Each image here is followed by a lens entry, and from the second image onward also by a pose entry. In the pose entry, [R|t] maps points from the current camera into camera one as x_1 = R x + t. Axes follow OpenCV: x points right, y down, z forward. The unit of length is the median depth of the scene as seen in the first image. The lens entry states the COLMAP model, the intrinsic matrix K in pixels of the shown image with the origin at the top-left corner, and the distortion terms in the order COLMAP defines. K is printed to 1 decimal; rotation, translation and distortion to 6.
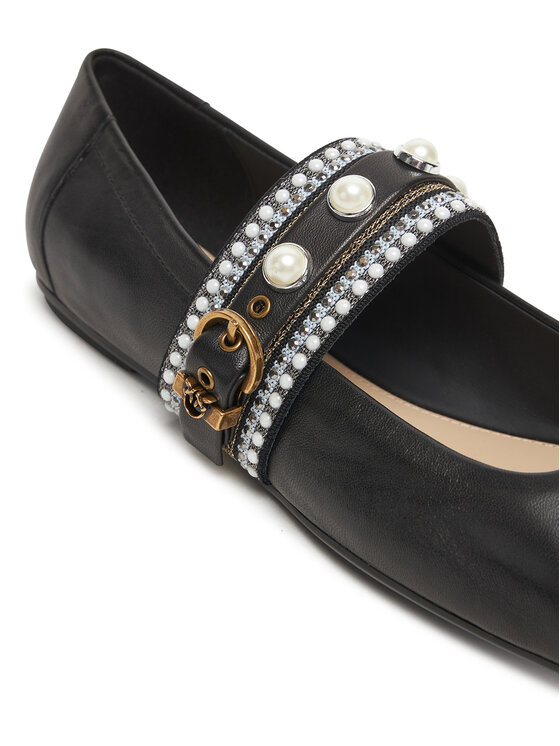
lens RADIAL K [[1462.0, 0, 280.4], [0, 1462.0, 372.8], [0, 0, 1]] dist [-0.005457, 0.000000]
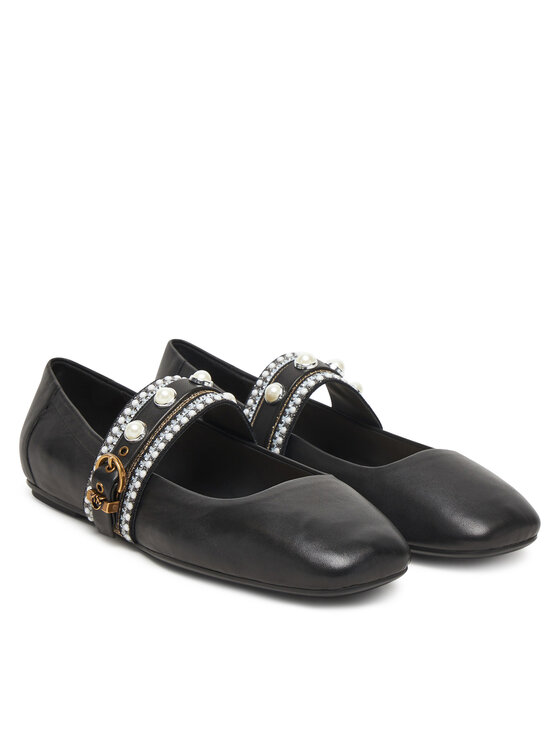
lens RADIAL K [[1782.0, 0, 279.8], [0, 1782.0, 372.8], [0, 0, 1]] dist [-0.076854, 0.000000]
pose [[0.993866, -0.094720, -0.057089, 0.359020], [0.073721, 0.952202, -0.296441, 0.610596], [0.082439, 0.290413, 0.953343, -1.417682]]
